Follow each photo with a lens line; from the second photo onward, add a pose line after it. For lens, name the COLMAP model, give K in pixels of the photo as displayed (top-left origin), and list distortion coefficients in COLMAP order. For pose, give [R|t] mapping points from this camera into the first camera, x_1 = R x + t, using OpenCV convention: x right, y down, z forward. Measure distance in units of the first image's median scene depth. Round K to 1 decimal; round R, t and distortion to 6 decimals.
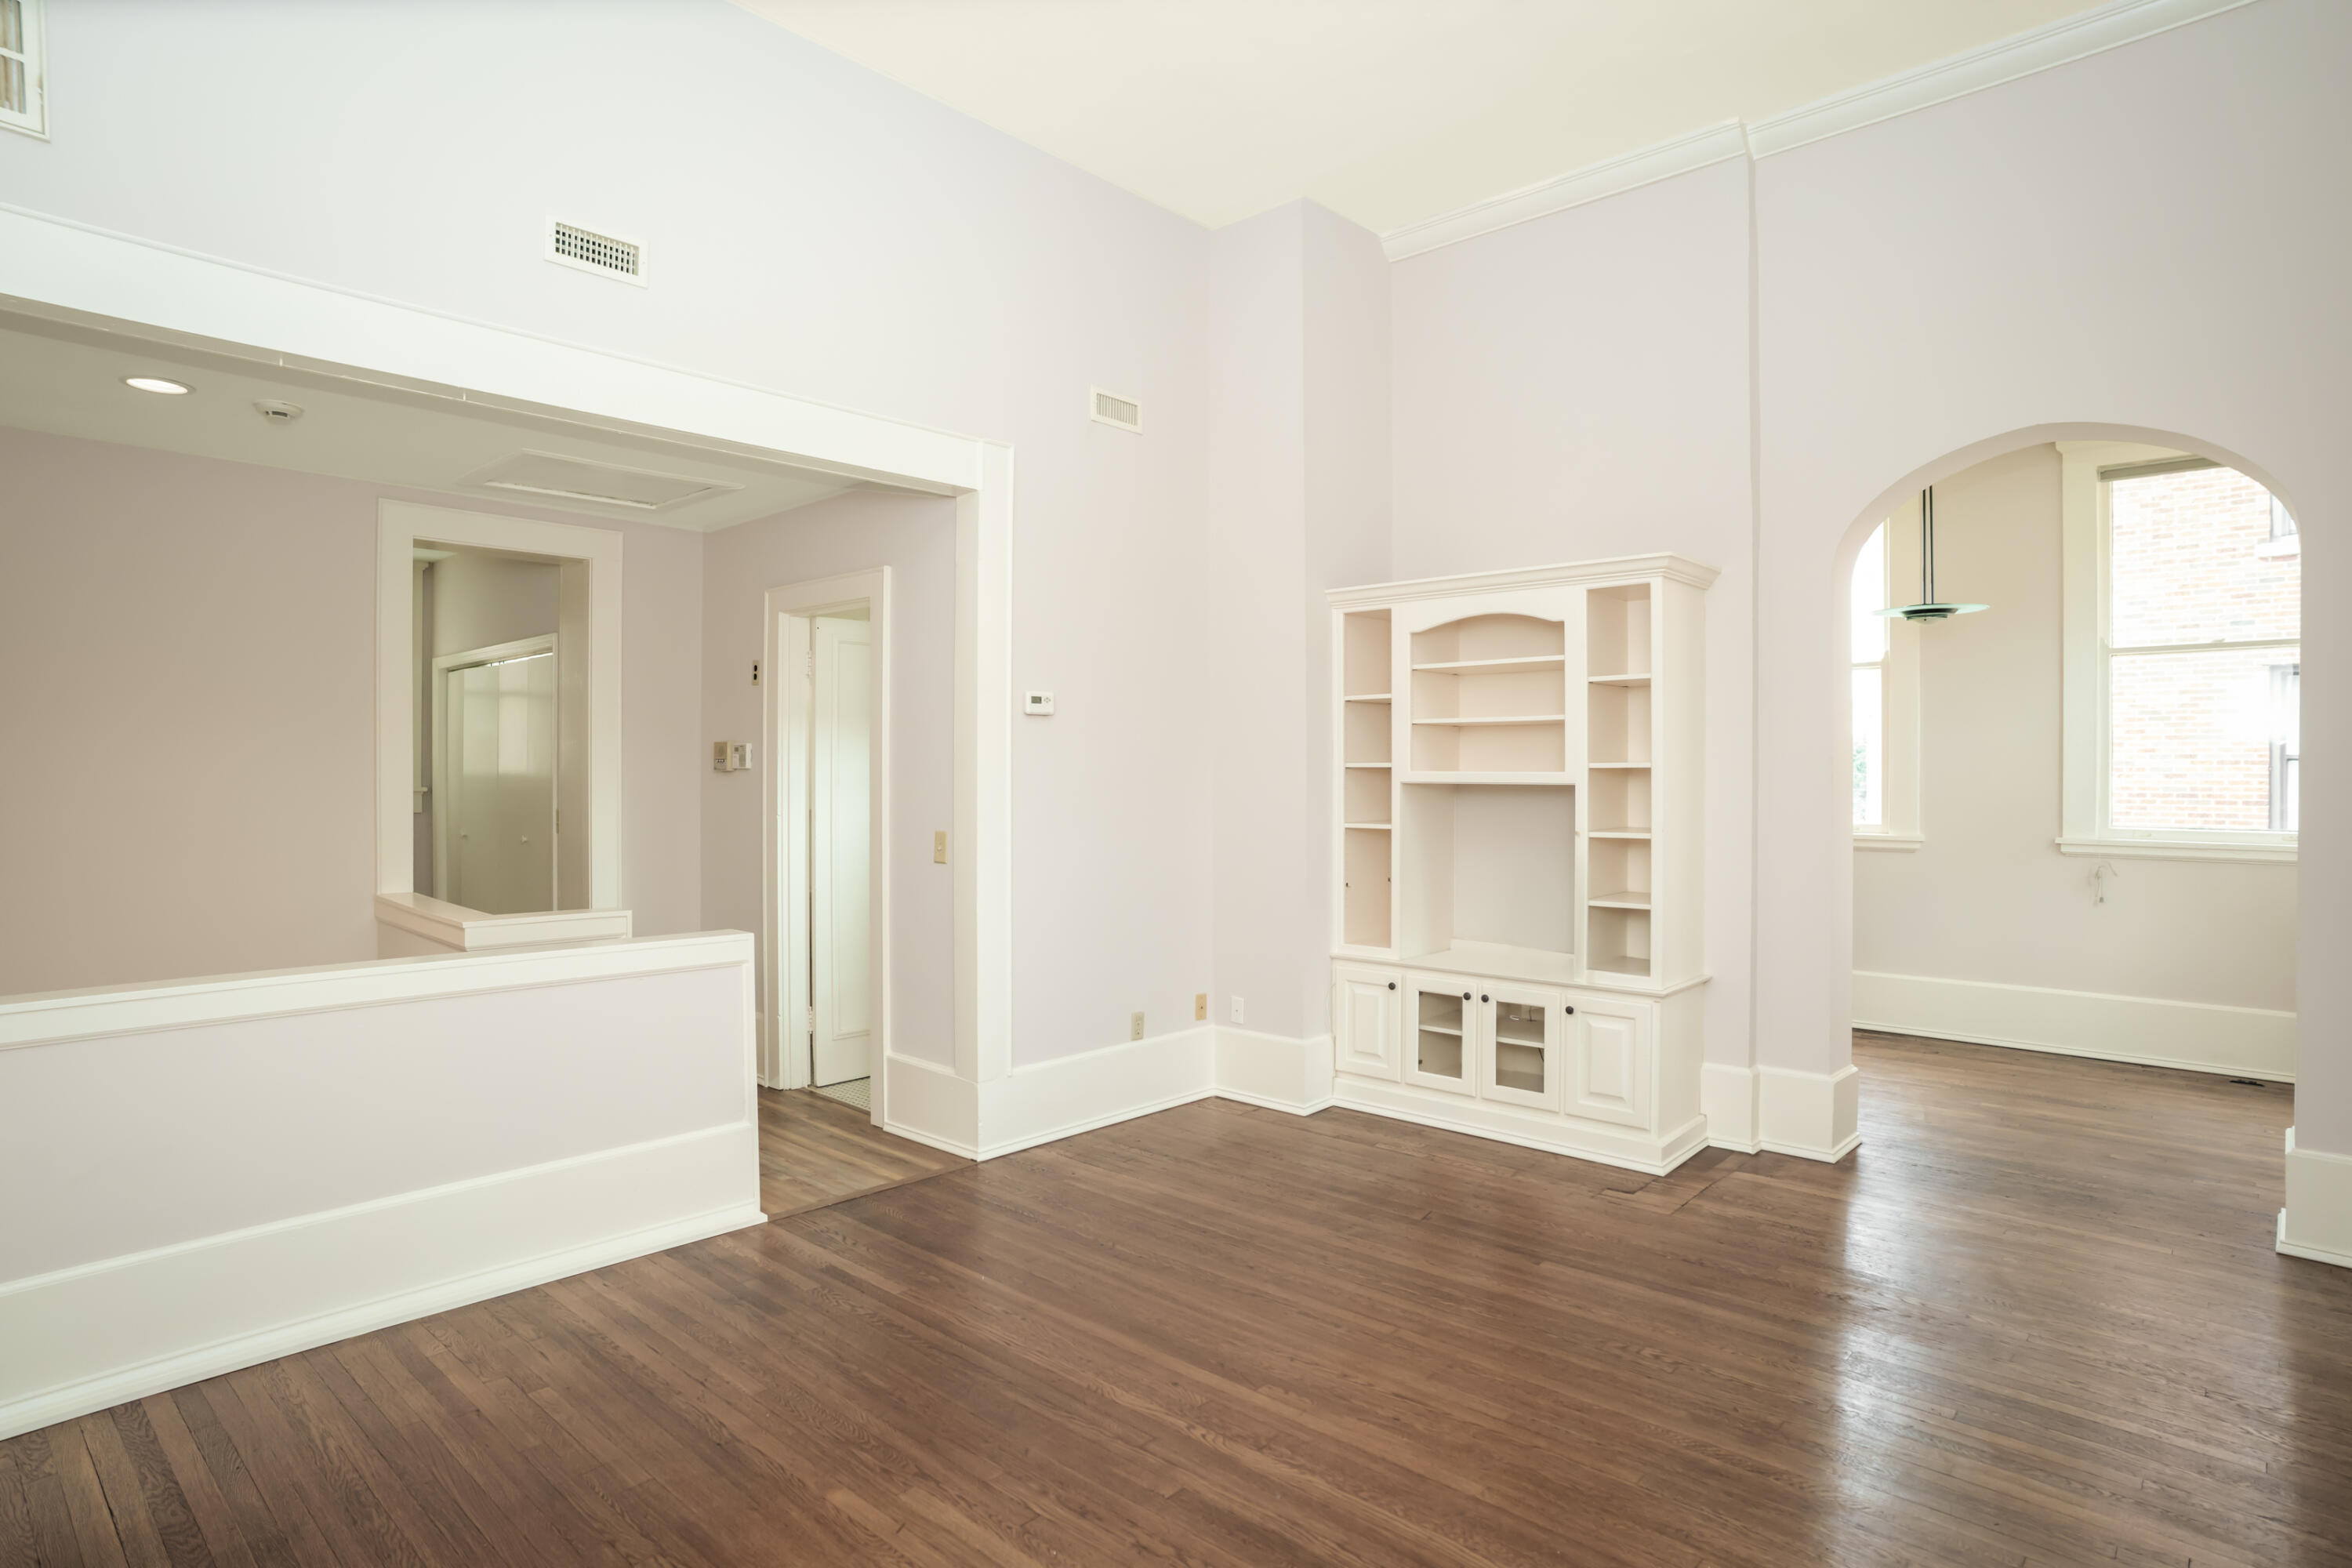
lens RADIAL K [[1342.2, 0, 1086.0], [0, 1342.2, 778.3], [0, 0, 1]] dist [-0.068158, 0.037360]
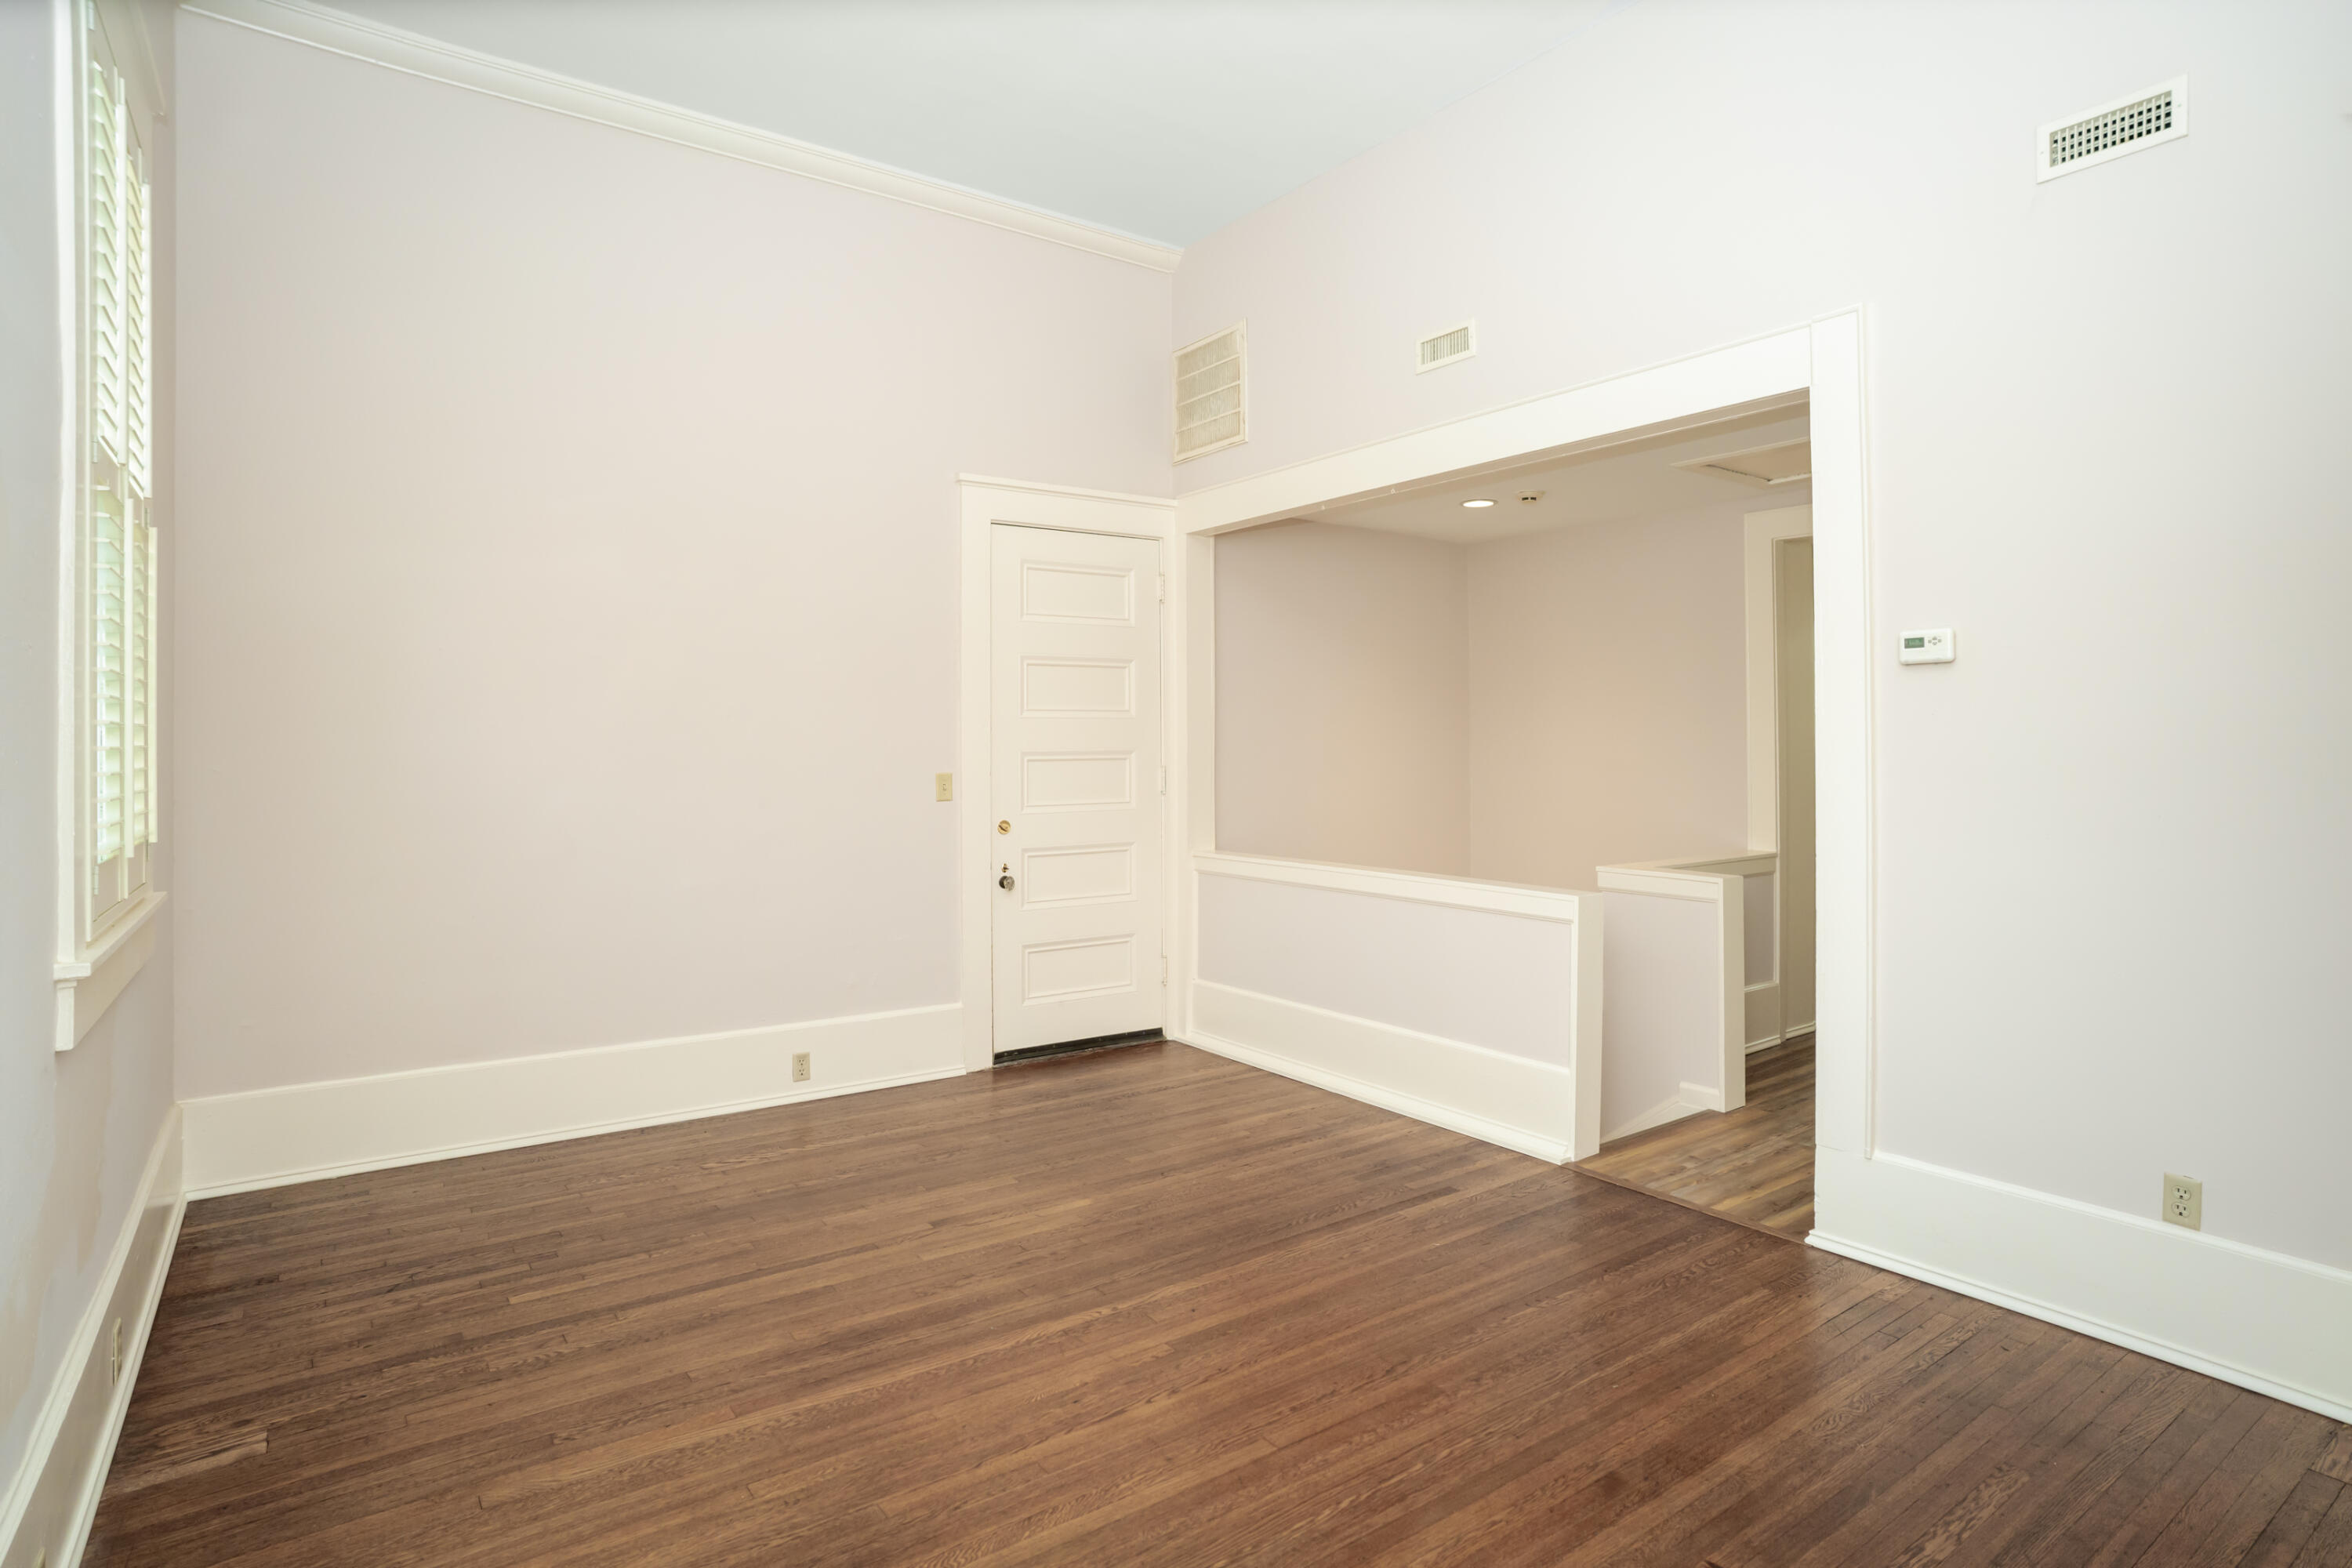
lens RADIAL K [[1257.9, 0, 1178.4], [0, 1257.9, 744.8], [0, 0, 1]] dist [-0.000495, 0.001125]
pose [[-0.193664, 0.001212, -0.981067, 0.896271], [0.001010, 0.999999, 0.001036, -0.007885], [0.981067, -0.000790, -0.193665, 0.981891]]
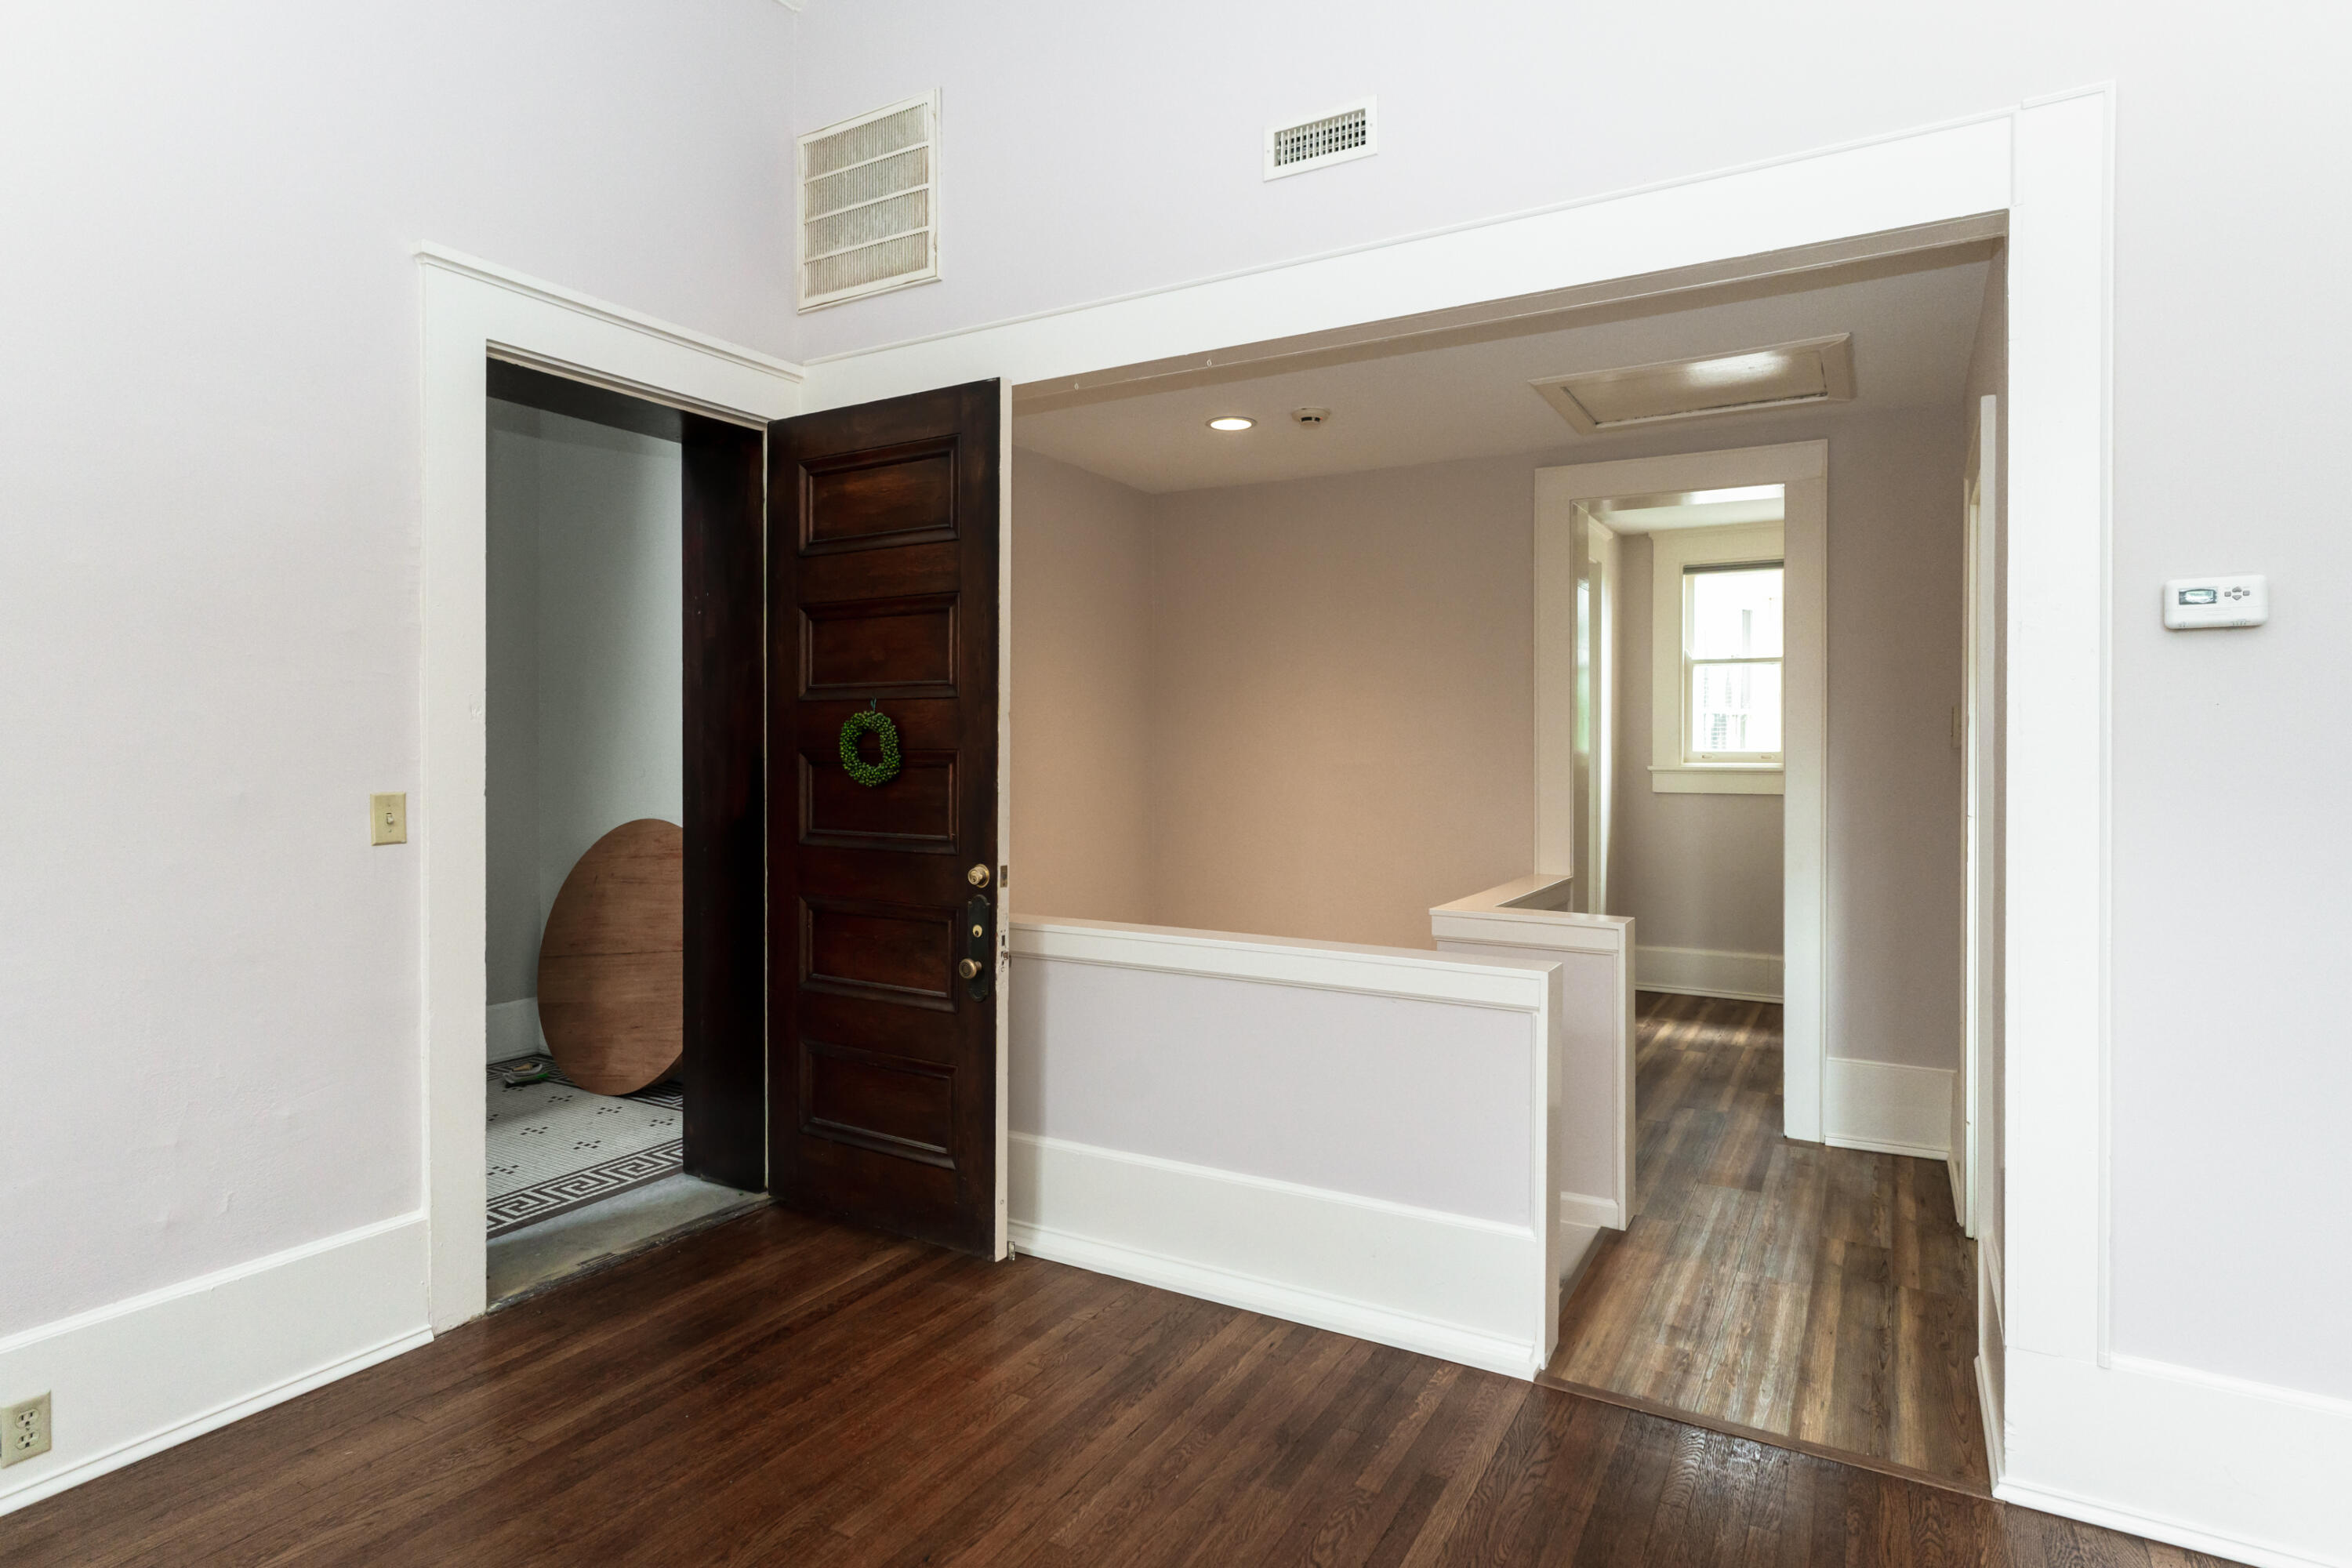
lens RADIAL K [[1232.8, 0, 1196.9], [0, 1232.8, 752.7], [0, 0, 1]] dist [0.000262, 0.011082]
pose [[0.250989, 0.006626, -0.967967, 0.386395], [-0.005006, 0.999972, 0.005547, -0.005934], [0.967977, 0.003453, 0.251015, 0.724085]]
